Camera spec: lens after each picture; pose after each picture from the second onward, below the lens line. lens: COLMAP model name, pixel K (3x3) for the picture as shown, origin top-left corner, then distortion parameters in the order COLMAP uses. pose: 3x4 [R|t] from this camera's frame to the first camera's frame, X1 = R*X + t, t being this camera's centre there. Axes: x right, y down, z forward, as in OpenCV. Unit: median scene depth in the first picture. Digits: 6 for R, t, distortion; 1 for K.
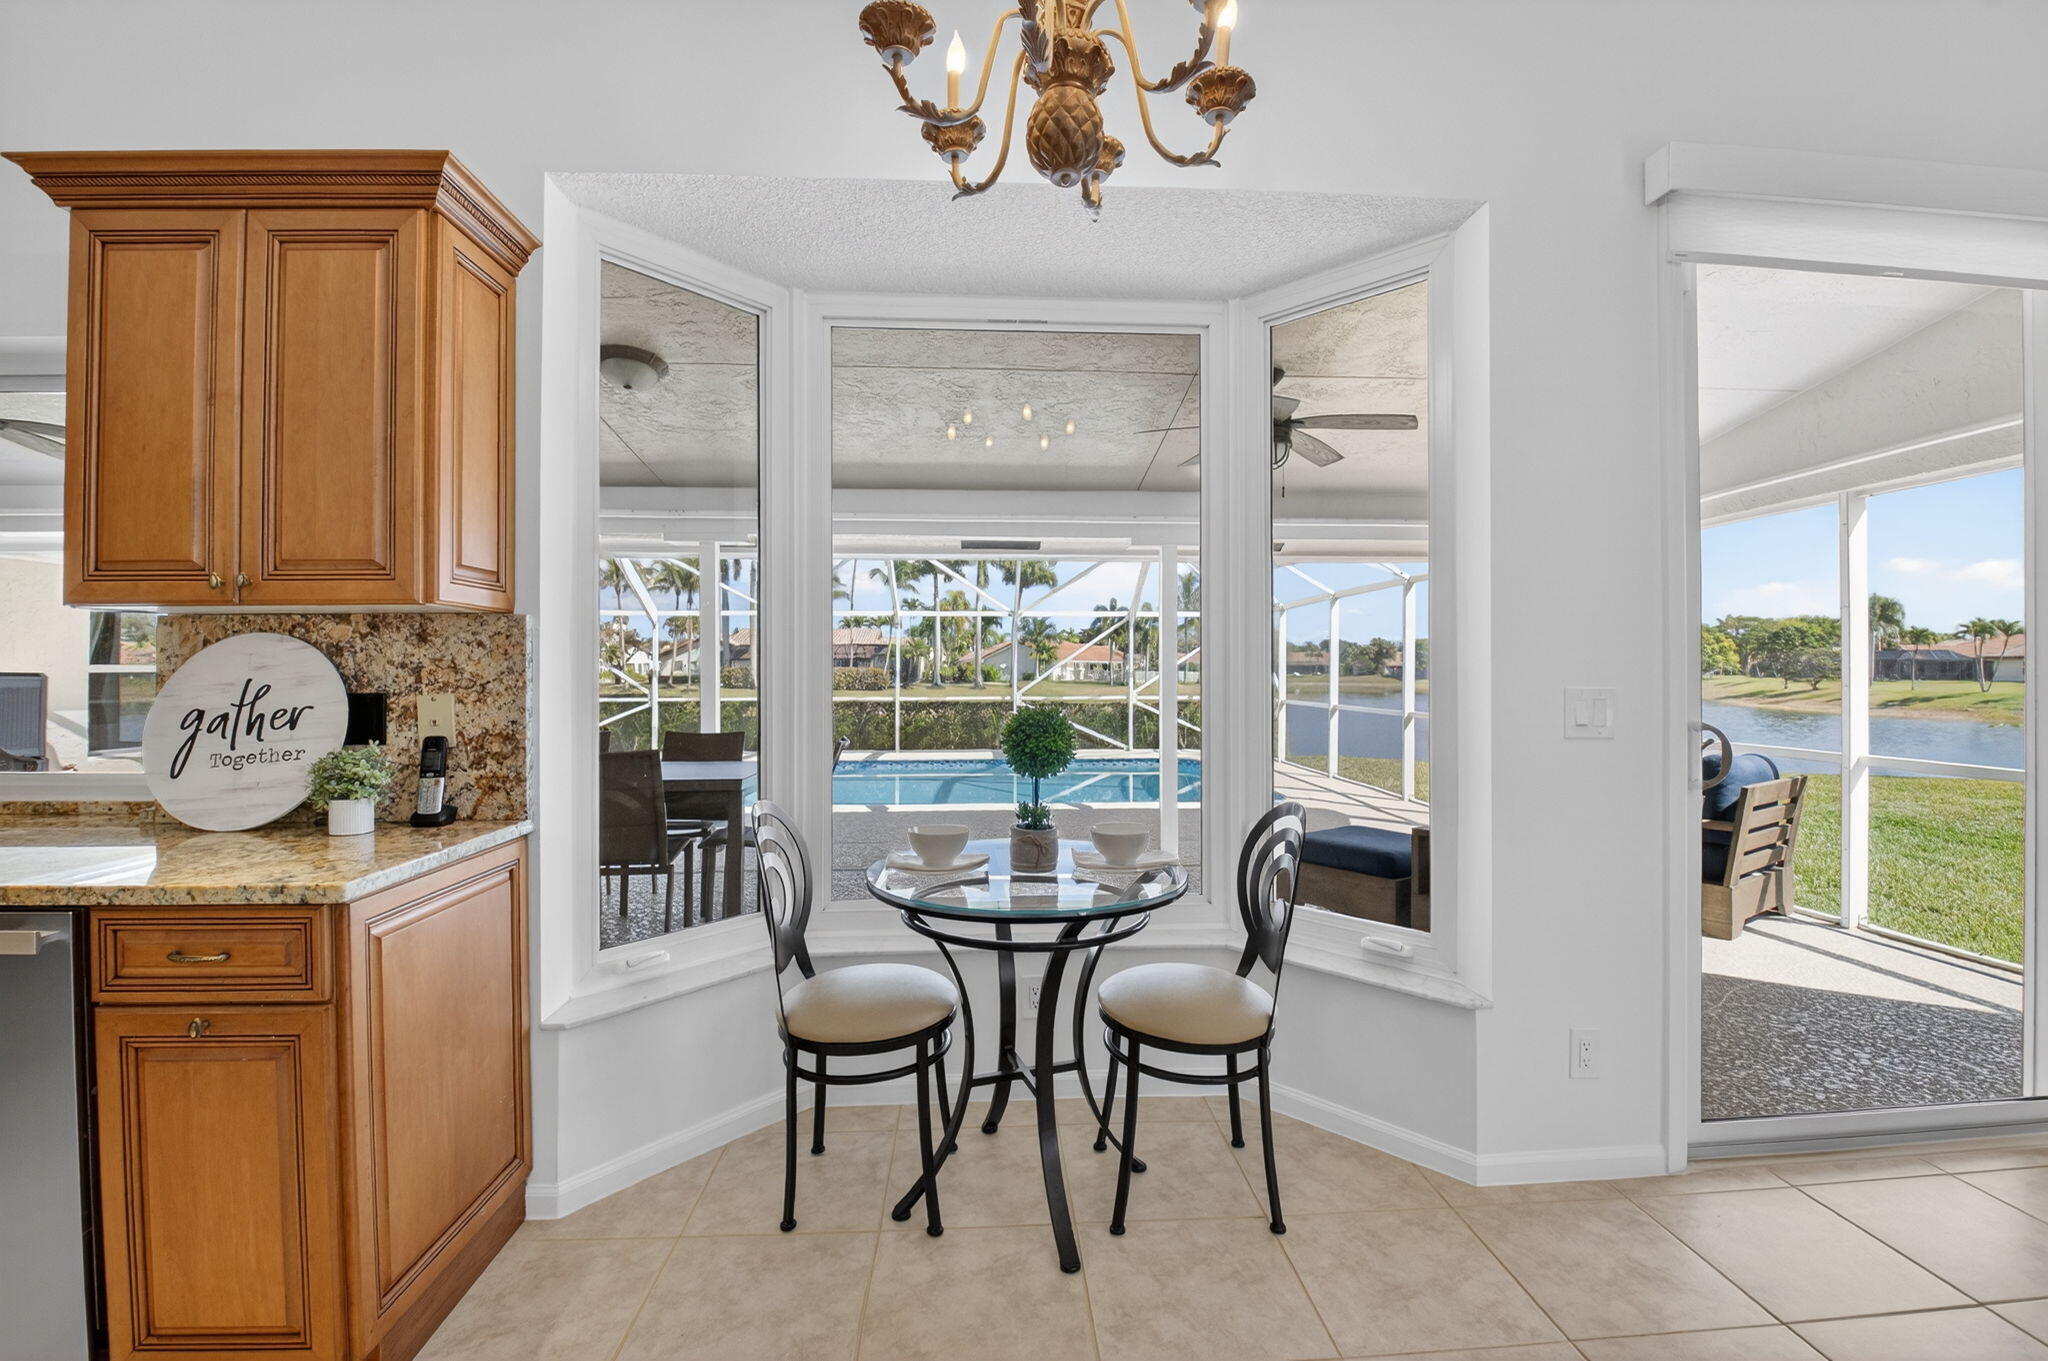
lens RADIAL K [[906.3, 0, 1039.1], [0, 906.3, 664.7], [0, 0, 1]] dist [-0.001736, -0.014050]
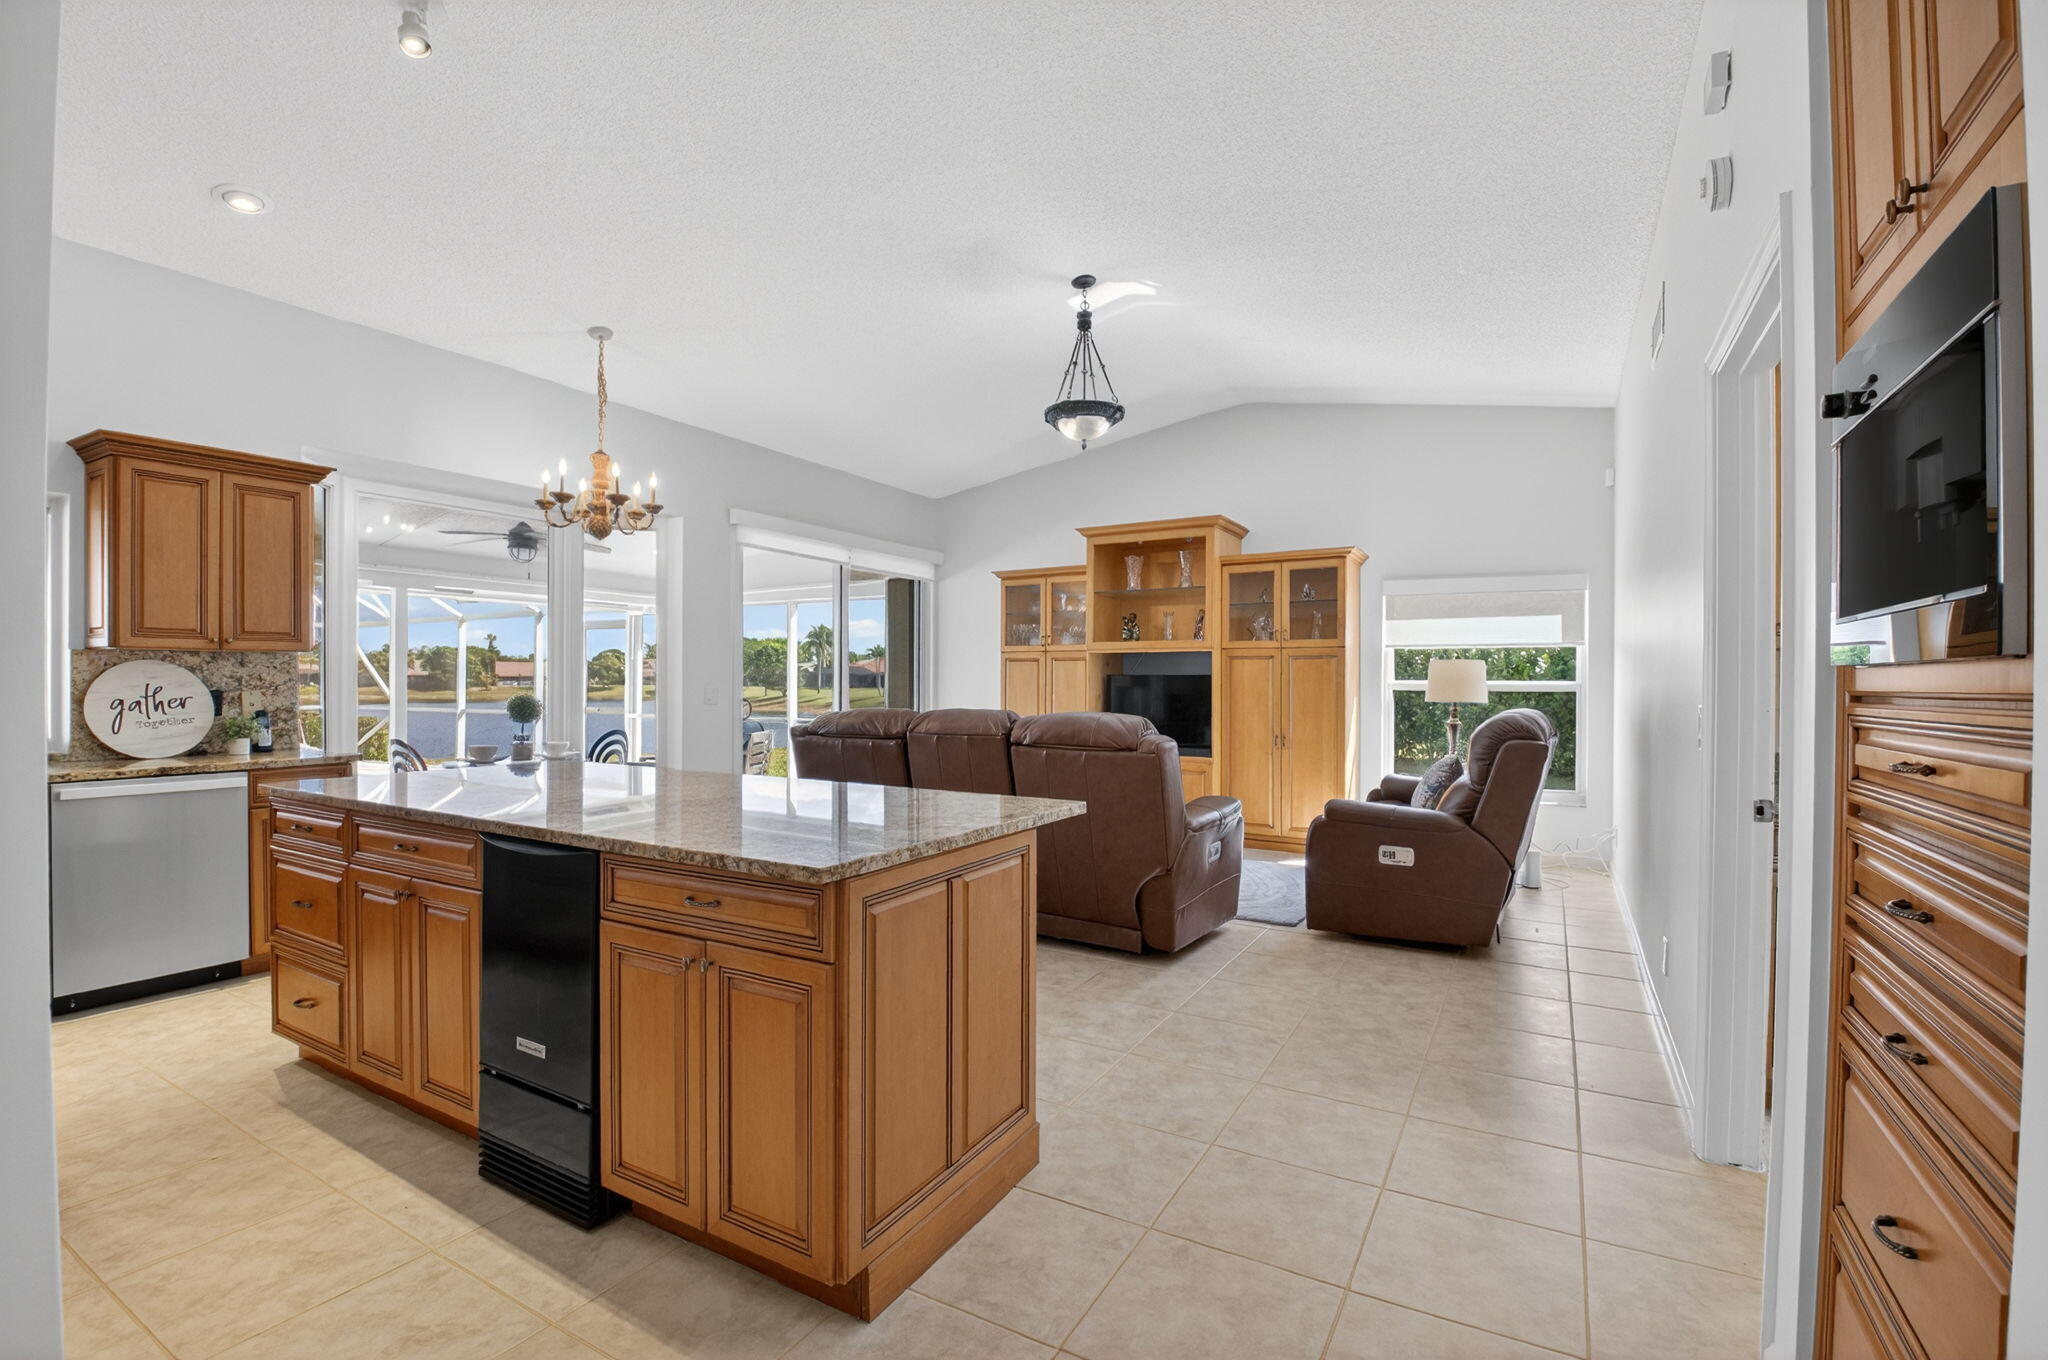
lens RADIAL K [[926.6, 0, 1031.4], [0, 926.6, 688.4], [0, 0, 1]] dist [-0.030254, -0.000462]
pose [[0.555898, -0.002203, 0.831248, -1.404555], [-0.006450, 0.999955, 0.006963, 0.000442], [-0.831225, -0.009233, 0.555859, -1.665010]]
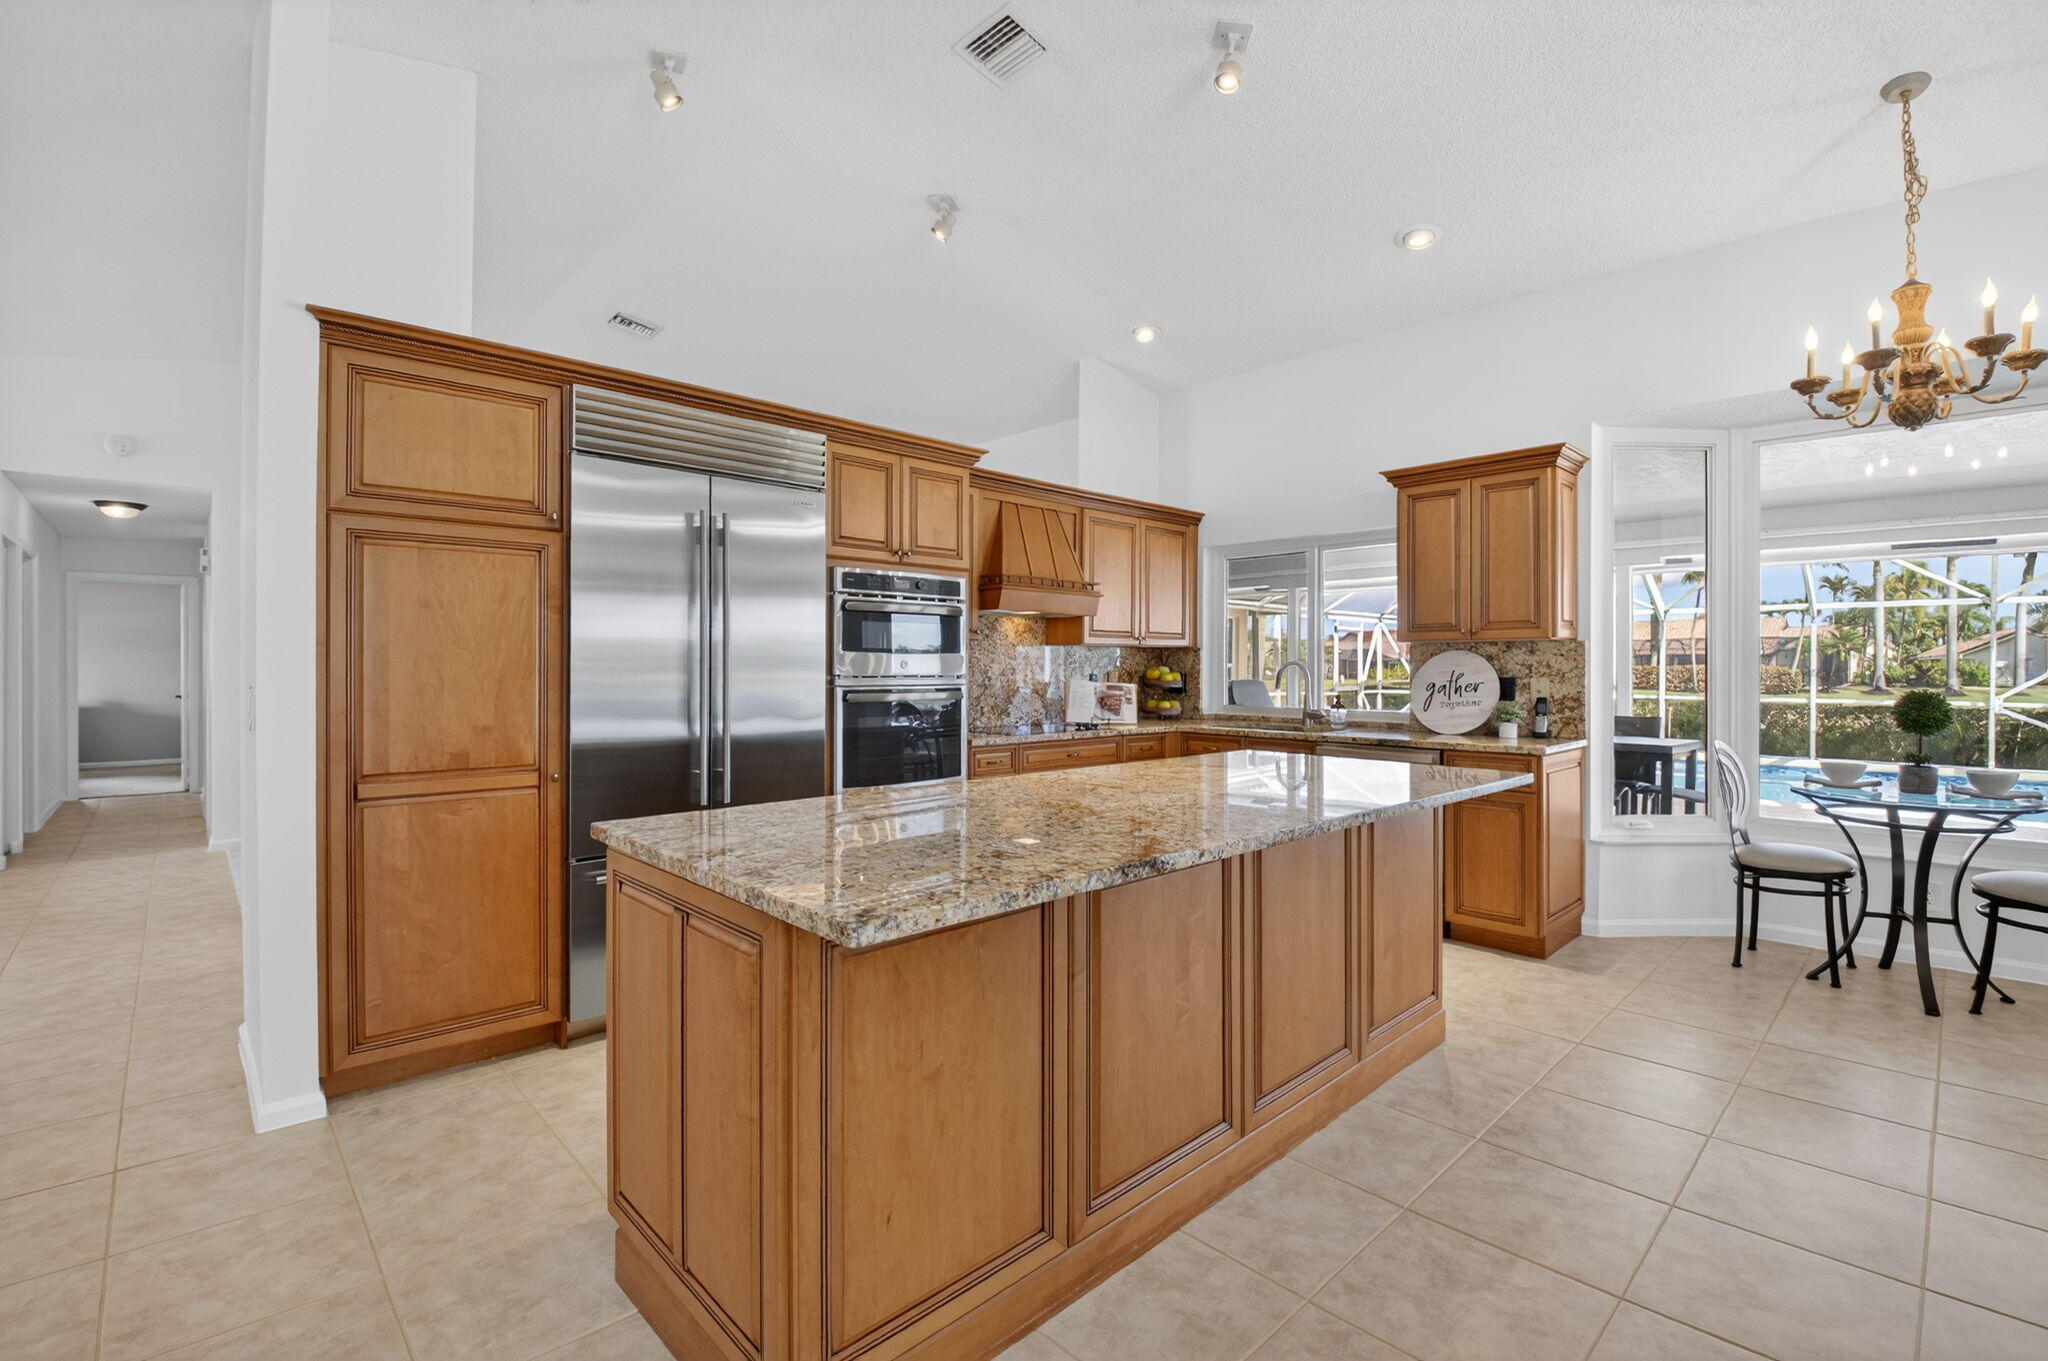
lens RADIAL K [[906.3, 0, 1039.1], [0, 906.3, 664.7], [0, 0, 1]] dist [-0.001736, -0.014050]
pose [[0.647470, 0.002528, -0.762087, 0.203080], [-0.000390, 0.999995, 0.002986, -0.005408], [0.762091, -0.001636, 0.647468, -1.297106]]
